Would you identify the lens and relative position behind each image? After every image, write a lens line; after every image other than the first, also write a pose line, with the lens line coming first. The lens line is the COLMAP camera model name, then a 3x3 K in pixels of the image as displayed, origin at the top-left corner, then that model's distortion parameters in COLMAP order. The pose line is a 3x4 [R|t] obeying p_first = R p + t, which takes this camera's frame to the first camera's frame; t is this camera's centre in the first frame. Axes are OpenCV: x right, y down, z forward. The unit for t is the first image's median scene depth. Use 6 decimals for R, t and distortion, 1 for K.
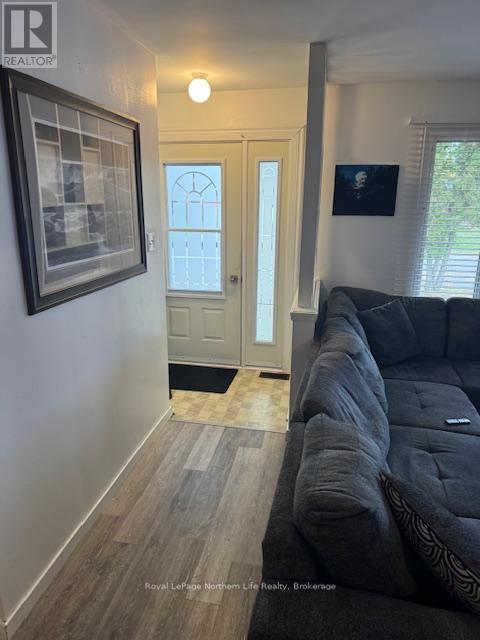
lens RADIAL K [[450.2, 0, 240.0], [0, 450.2, 320.0], [0, 0, 1]] dist [0.068048, -0.082562]
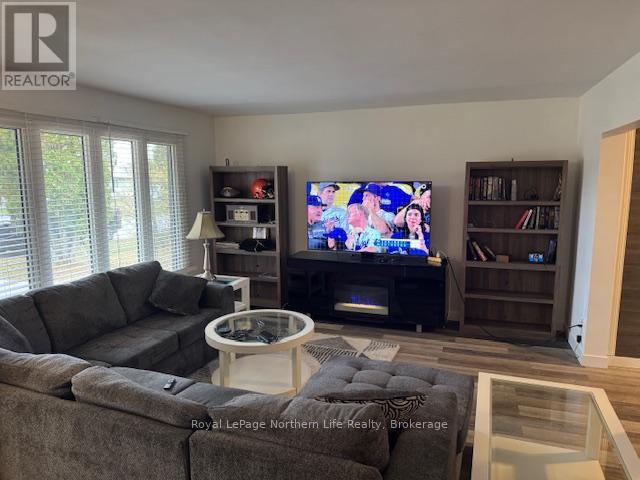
lens RADIAL K [[450.2, 0, 318.0], [0, 450.2, 242.0], [0, 0, 1]] dist [0.068048, -0.082562]
pose [[0.148332, -0.136136, 0.979523, -0.398769], [0.270303, 0.958345, 0.092260, -0.087071], [-0.951280, 0.251083, 0.178951, 0.307735]]
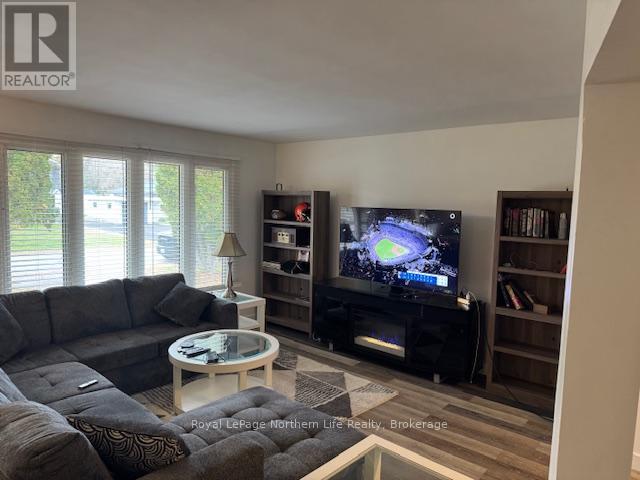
lens RADIAL K [[450.2, 0, 318.0], [0, 450.2, 242.0], [0, 0, 1]] dist [0.068048, -0.082562]
pose [[0.490159, -0.058800, 0.869647, -0.194619], [0.203775, 0.977804, -0.048741, 0.032806], [-0.847478, 0.201104, 0.491261, -0.133265]]
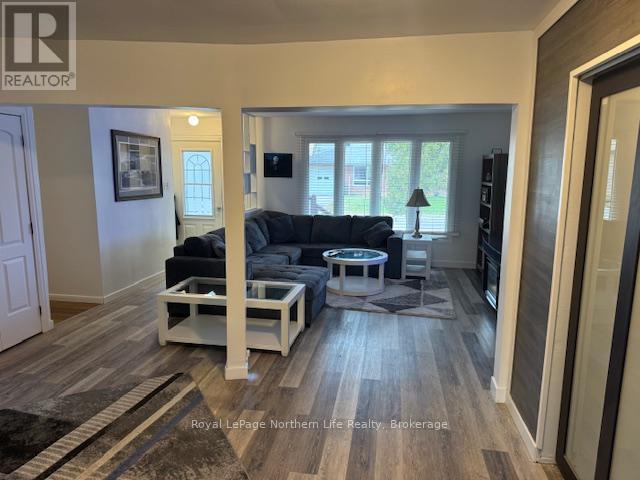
lens RADIAL K [[450.2, 0, 318.0], [0, 450.2, 242.0], [0, 0, 1]] dist [0.068048, -0.082562]
pose [[0.999886, 0.004220, 0.014476, 0.526469], [-0.002641, 0.994212, -0.107402, 0.350373], [-0.014846, 0.107352, 0.994110, -1.246126]]
